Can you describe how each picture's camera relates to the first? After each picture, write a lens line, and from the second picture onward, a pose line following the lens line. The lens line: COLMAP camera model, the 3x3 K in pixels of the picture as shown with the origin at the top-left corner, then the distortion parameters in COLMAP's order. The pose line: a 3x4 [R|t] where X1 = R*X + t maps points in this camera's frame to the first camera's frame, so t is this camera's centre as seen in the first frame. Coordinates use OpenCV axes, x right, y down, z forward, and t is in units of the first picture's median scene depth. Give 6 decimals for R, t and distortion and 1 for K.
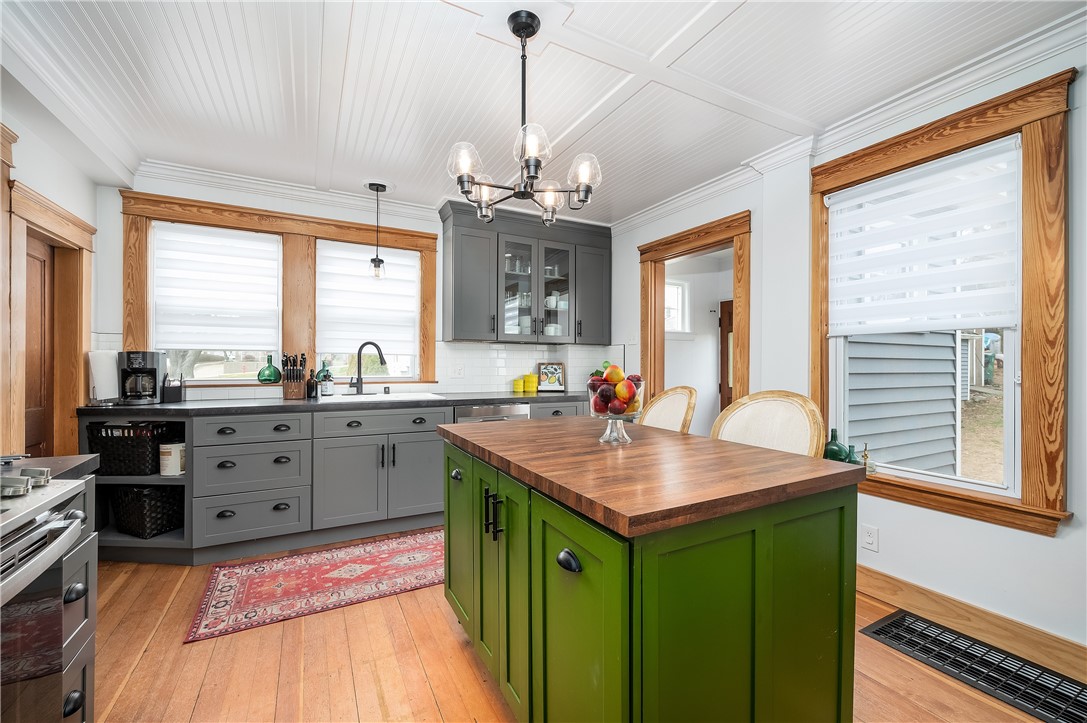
lens RADIAL K [[449.2, 0, 545.2], [0, 449.2, 363.2], [0, 0, 1]] dist [0.002494, 0.000018]
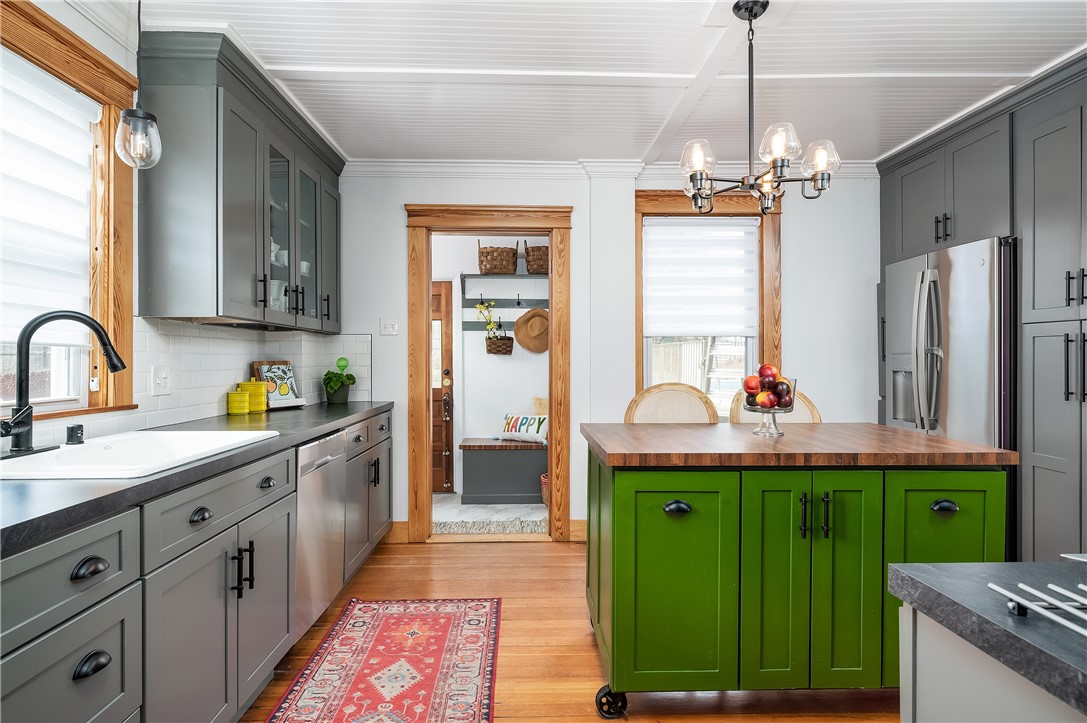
lens RADIAL K [[595.6, 0, 543.6], [0, 595.6, 356.4], [0, 0, 1]] dist [-0.000765, -0.000529]
pose [[0.443301, -0.003340, 0.896367, -0.659502], [0.004127, 0.999990, 0.001685, -0.008337], [-0.896363, 0.002952, 0.443311, 0.404005]]
